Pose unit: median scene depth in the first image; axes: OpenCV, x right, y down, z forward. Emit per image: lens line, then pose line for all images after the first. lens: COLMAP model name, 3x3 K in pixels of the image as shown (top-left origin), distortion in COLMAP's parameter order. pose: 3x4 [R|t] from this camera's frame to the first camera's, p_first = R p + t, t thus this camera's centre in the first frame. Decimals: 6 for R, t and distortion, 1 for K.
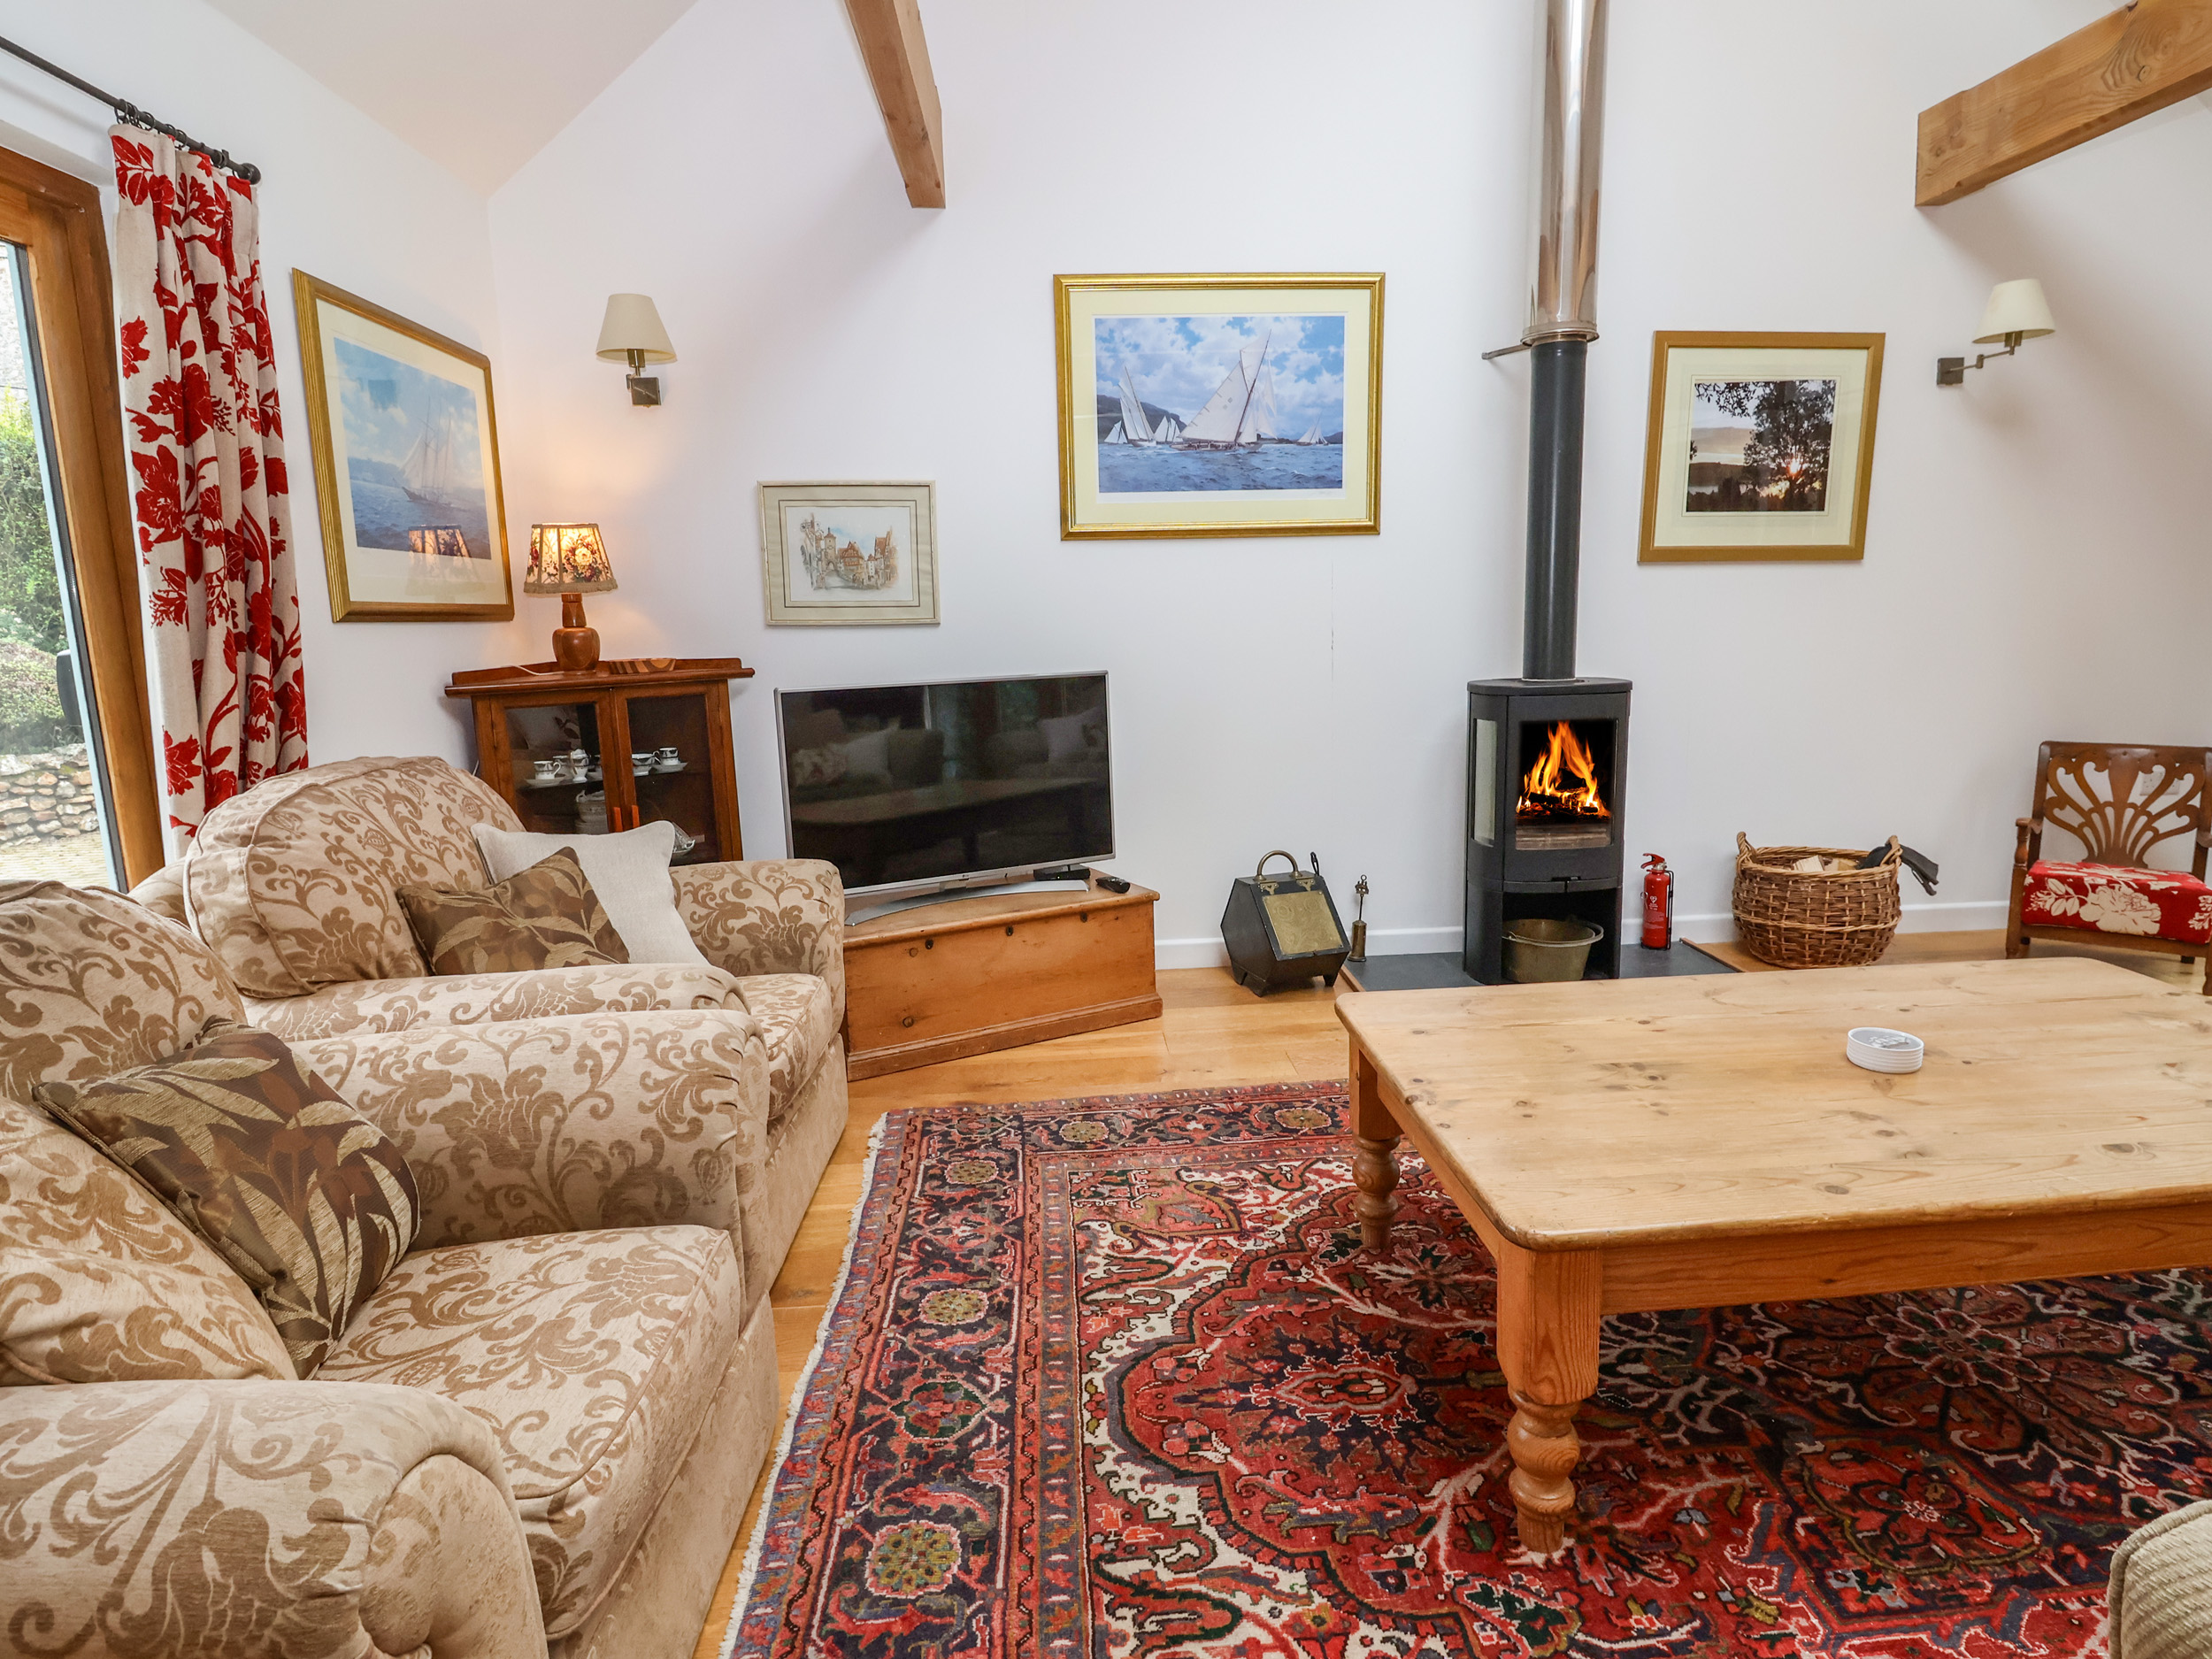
lens RADIAL K [[1233.0, 0, 1121.9], [0, 1233.0, 821.5], [0, 0, 1]] dist [0.004562, -0.016702]
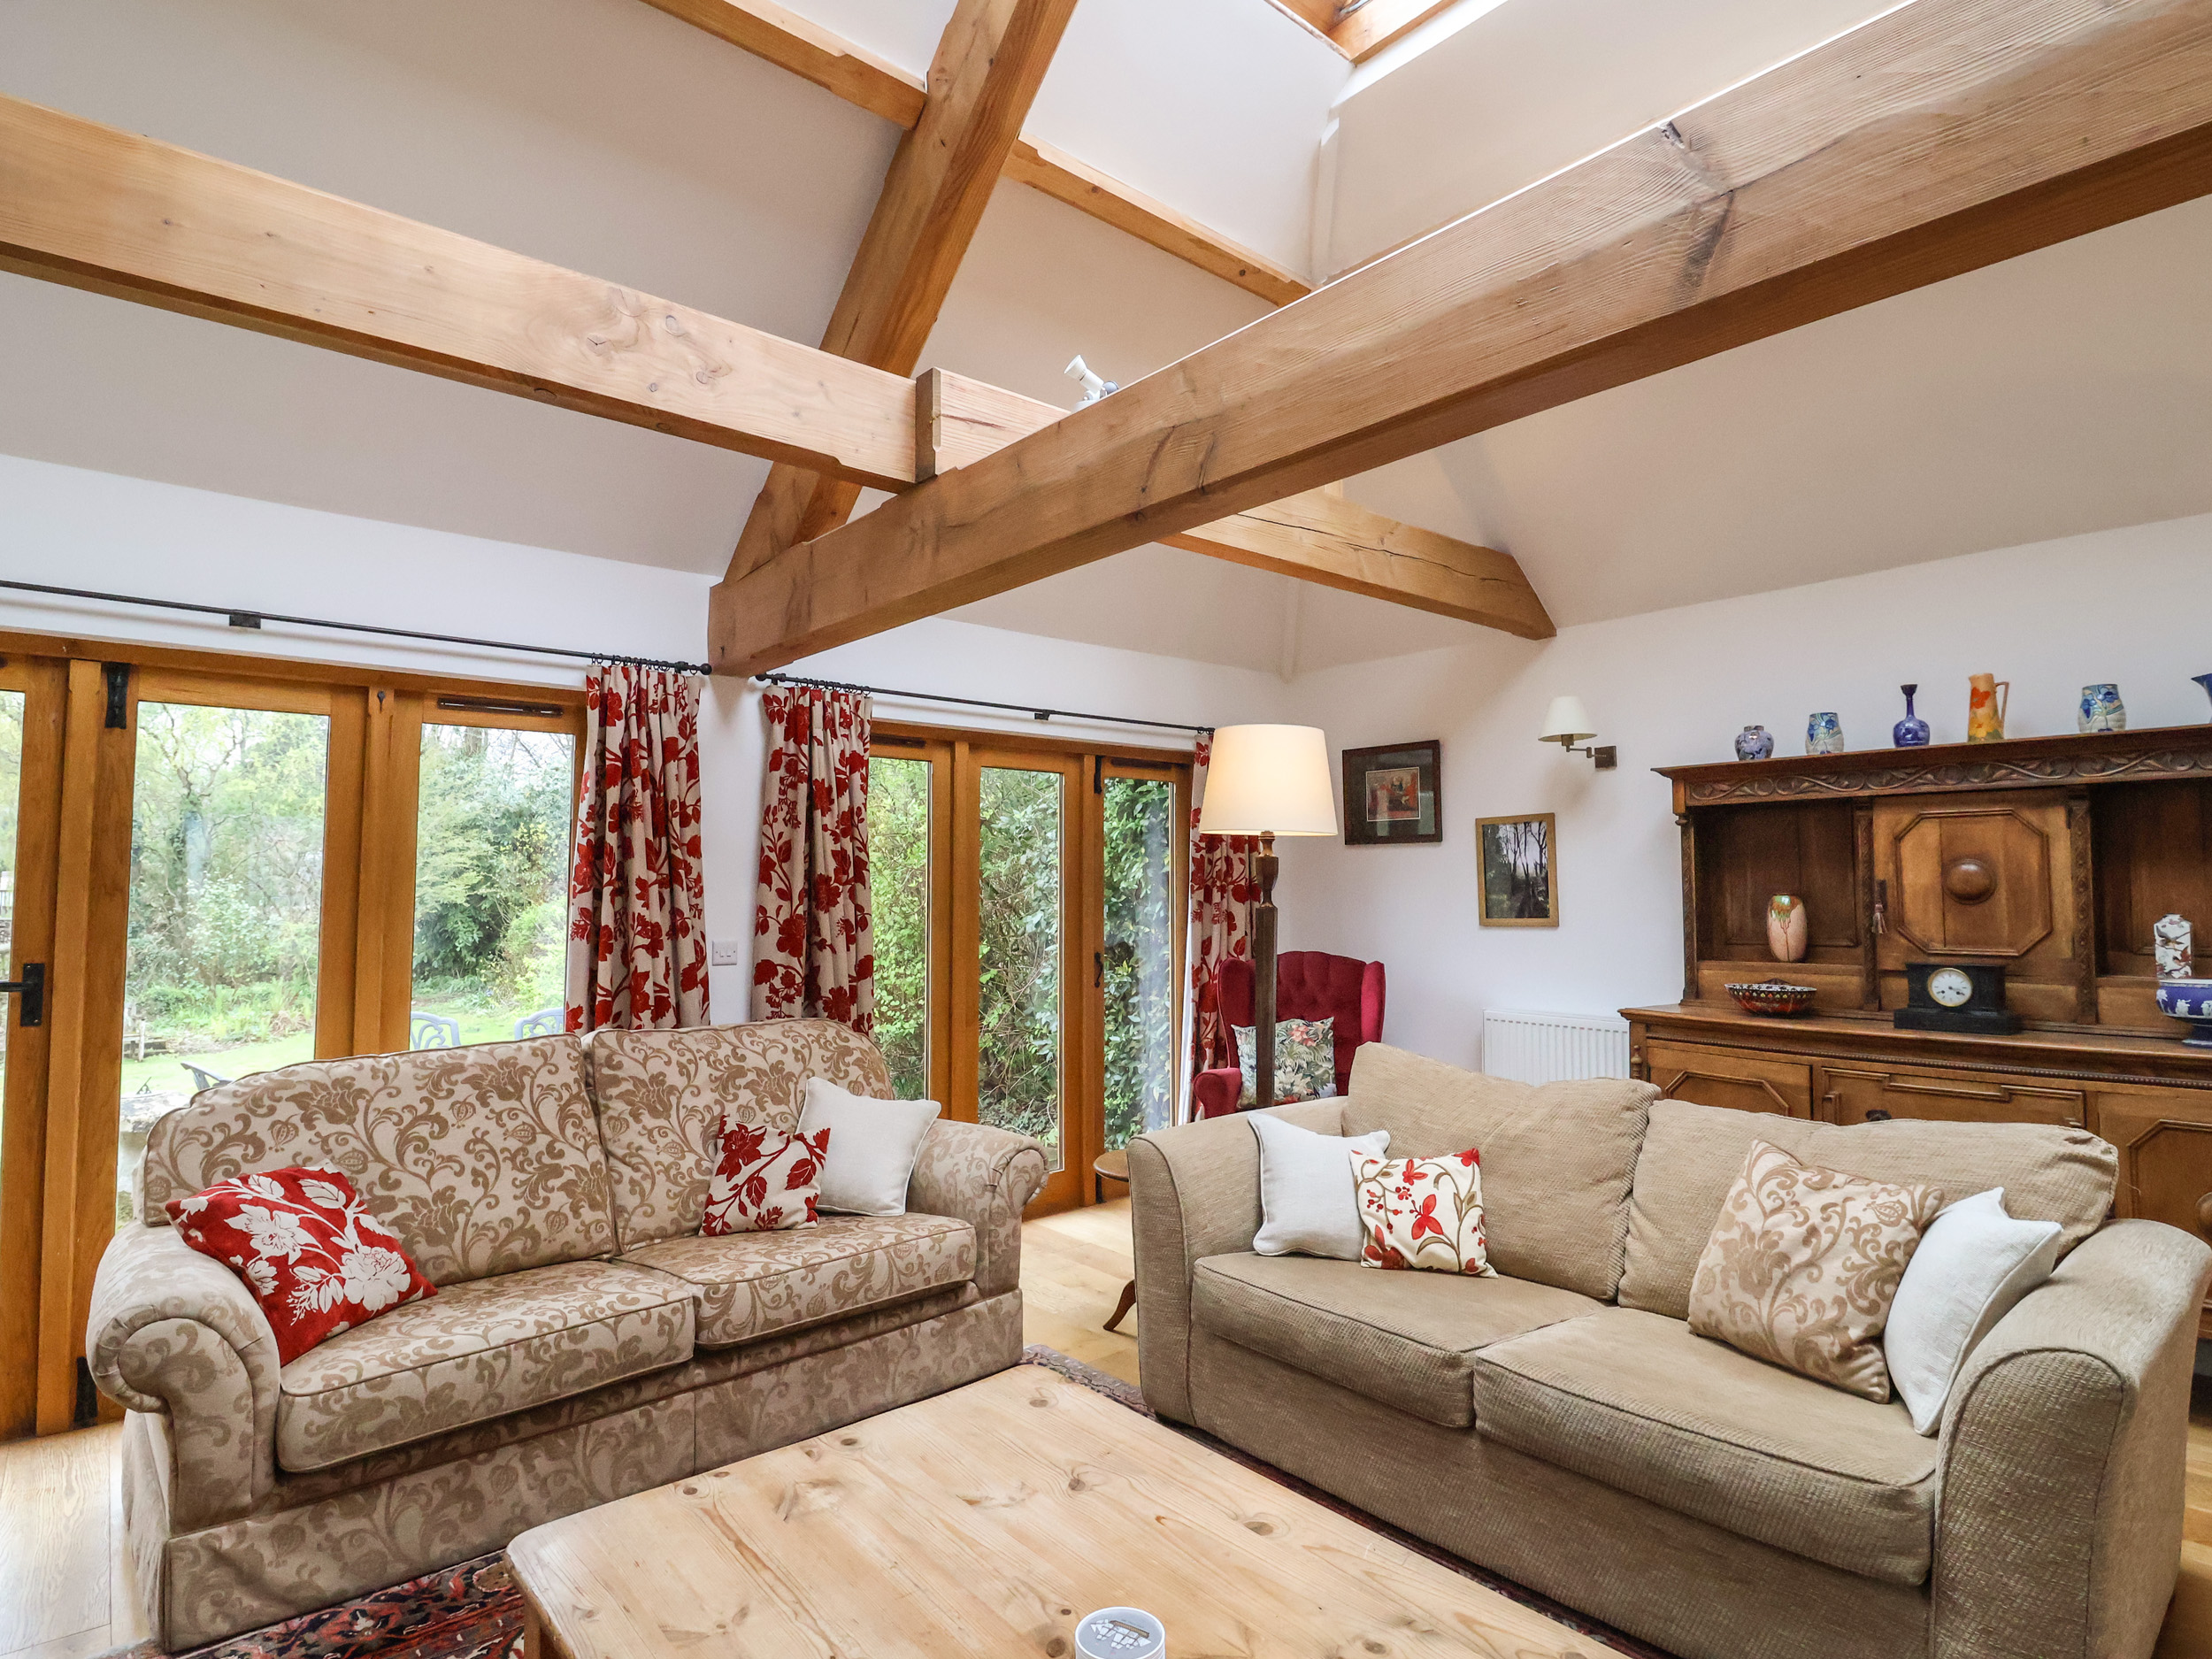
lens RADIAL K [[1162.4, 0, 1133.2], [0, 1162.4, 818.6], [0, 0, 1]] dist [0.004367, -0.014142]
pose [[-0.604190, 0.076015, 0.793206, 0.023972], [0.155067, 0.987625, 0.023468, -0.207897], [-0.781607, 0.137179, -0.608500, 0.893624]]
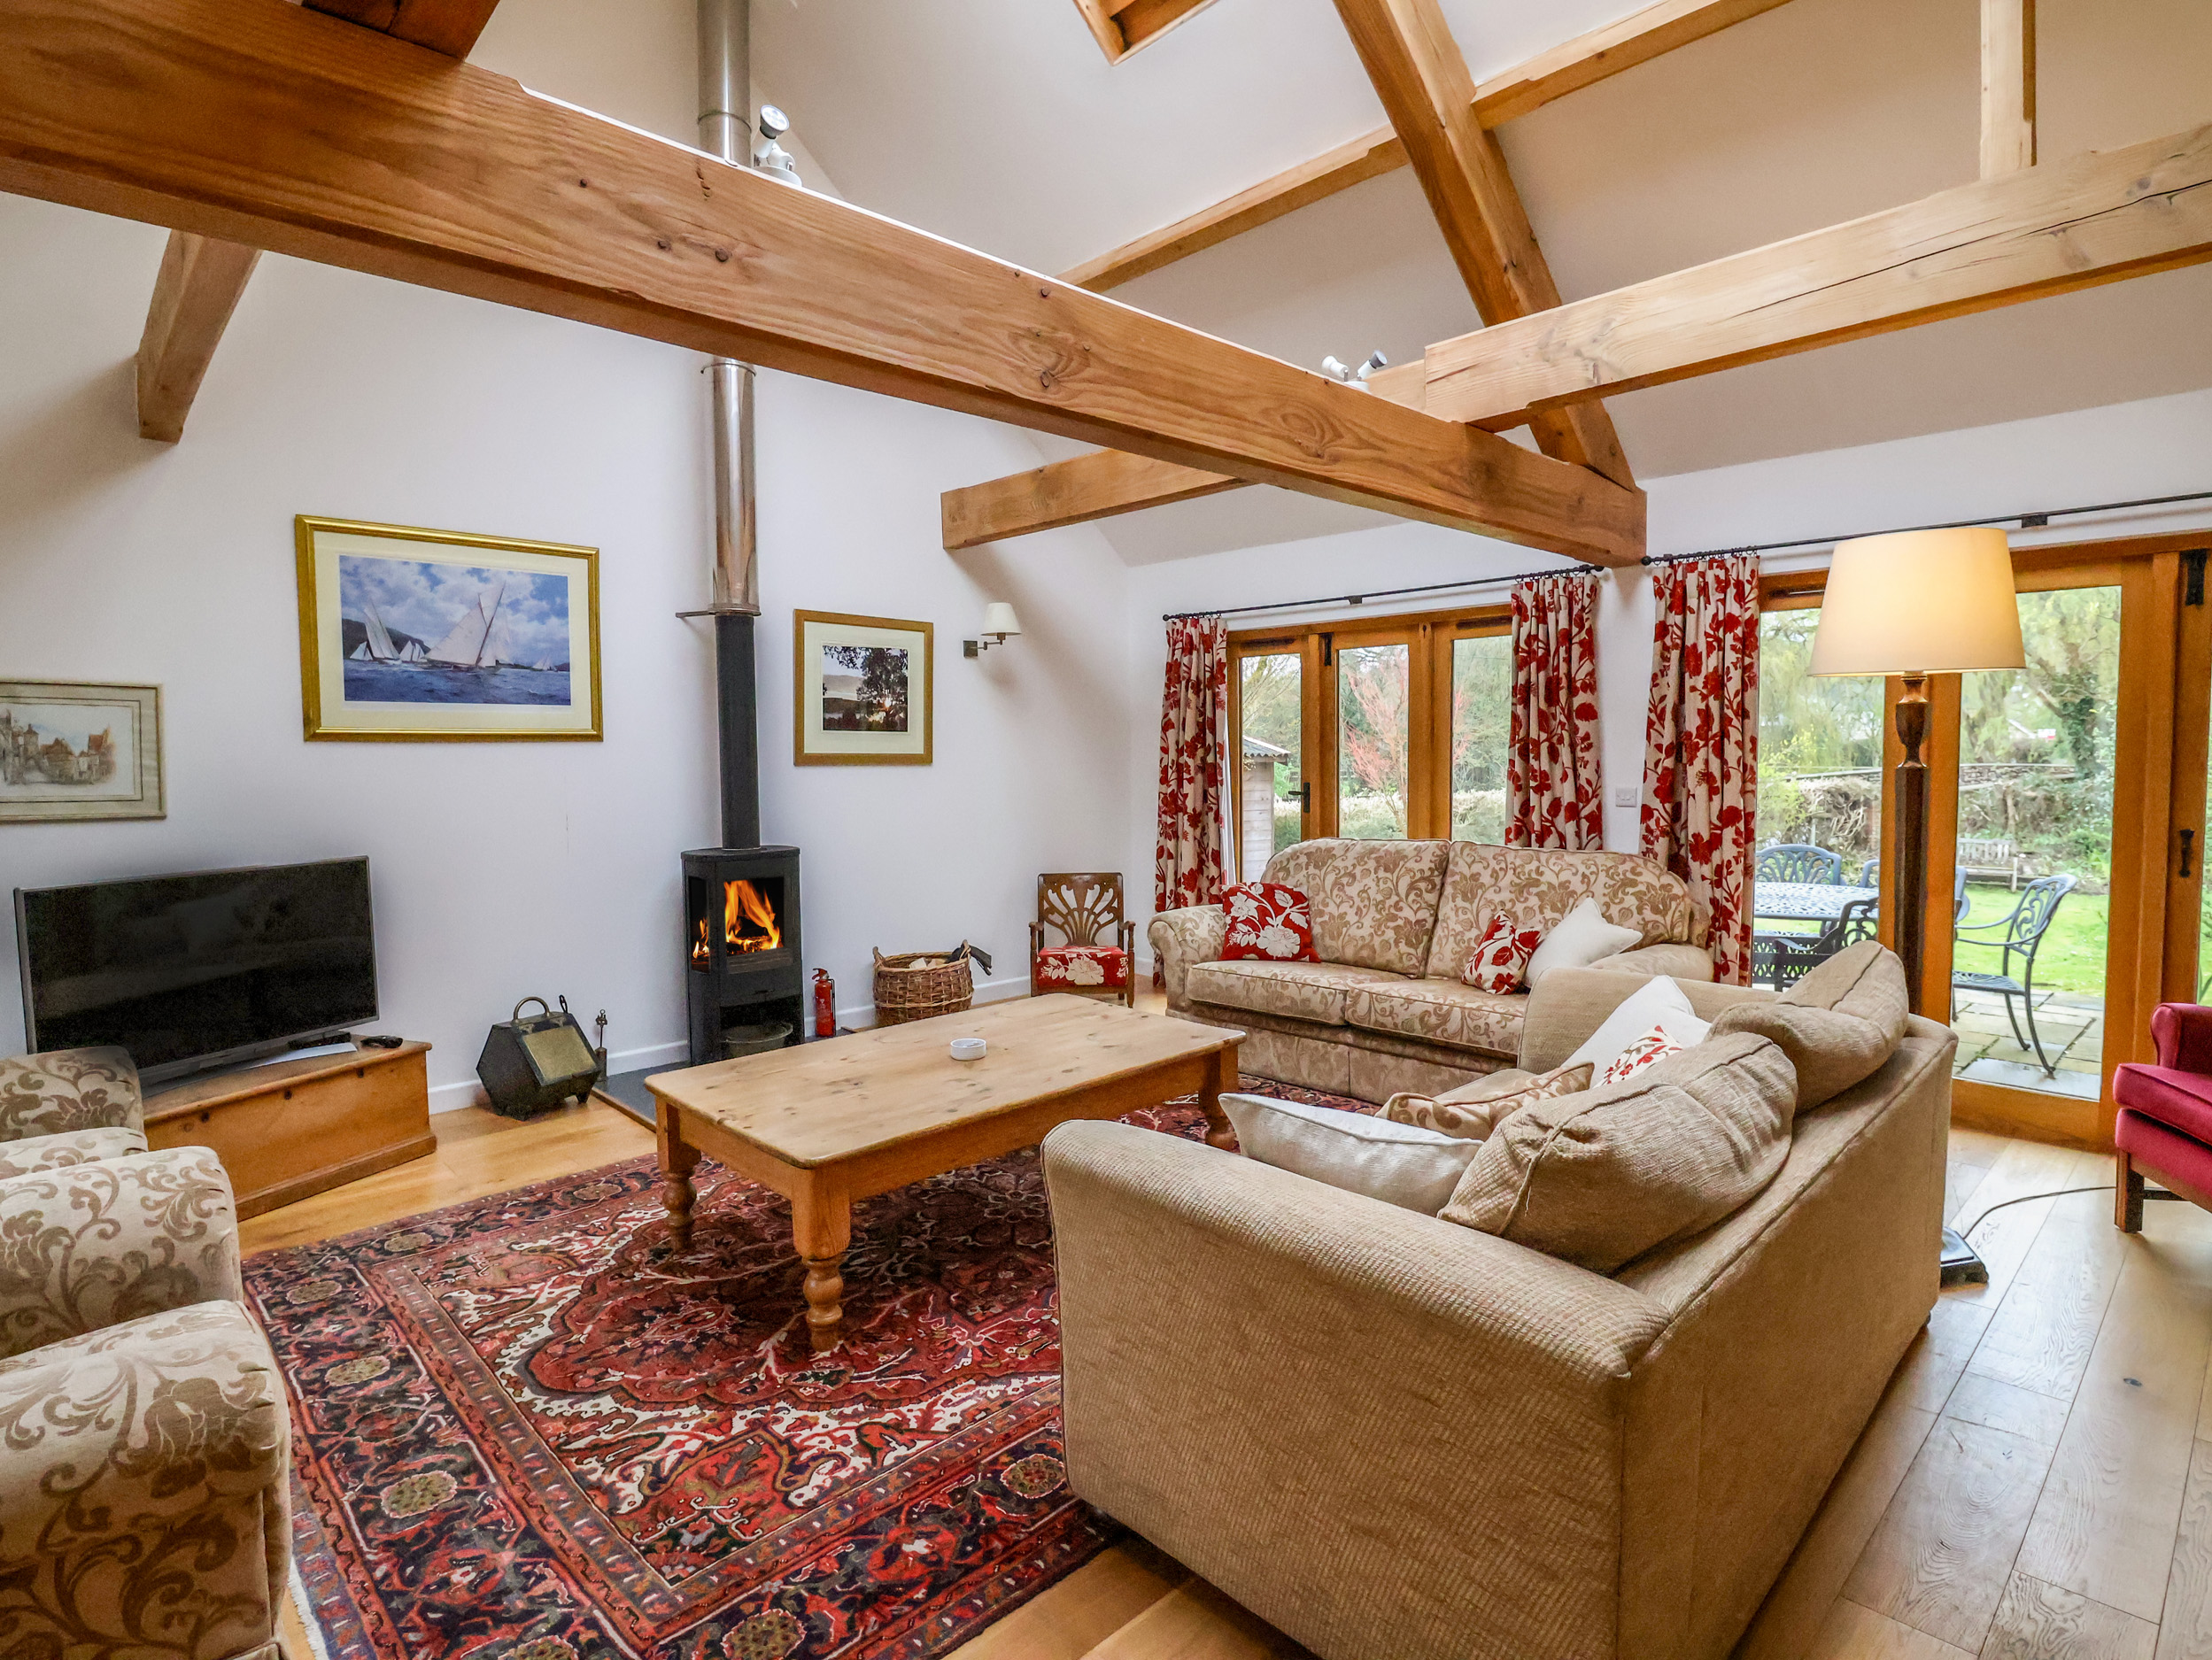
lens RADIAL K [[1162.3, 0, 1133.2], [0, 1162.3, 819.1], [0, 0, 1]] dist [0.004367, -0.014142]
pose [[0.760448, -0.020491, 0.649075, -0.215418], [0.100865, 0.991099, -0.086884, 0.012620], [-0.641518, 0.131540, 0.755746, -0.353877]]
